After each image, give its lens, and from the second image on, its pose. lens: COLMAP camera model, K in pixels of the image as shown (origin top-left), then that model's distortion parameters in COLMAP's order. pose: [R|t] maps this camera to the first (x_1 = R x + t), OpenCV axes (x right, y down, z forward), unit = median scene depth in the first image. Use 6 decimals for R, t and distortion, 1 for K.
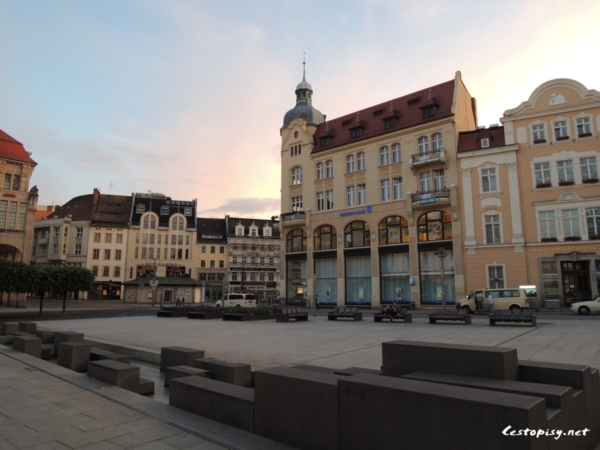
lens RADIAL K [[424.2, 0, 300.0], [0, 424.2, 225.0], [0, 0, 1]] dist [-0.016304, -0.001316]
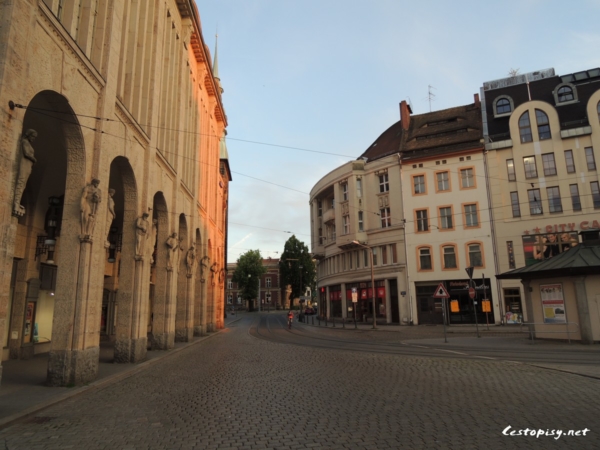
lens RADIAL K [[424.2, 0, 300.0], [0, 424.2, 225.0], [0, 0, 1]] dist [-0.016304, -0.001316]
pose [[0.724230, -0.157483, -0.671335, -0.271655], [0.135194, 0.987105, -0.085711, 0.092744], [0.676176, -0.028686, 0.736182, 0.573637]]
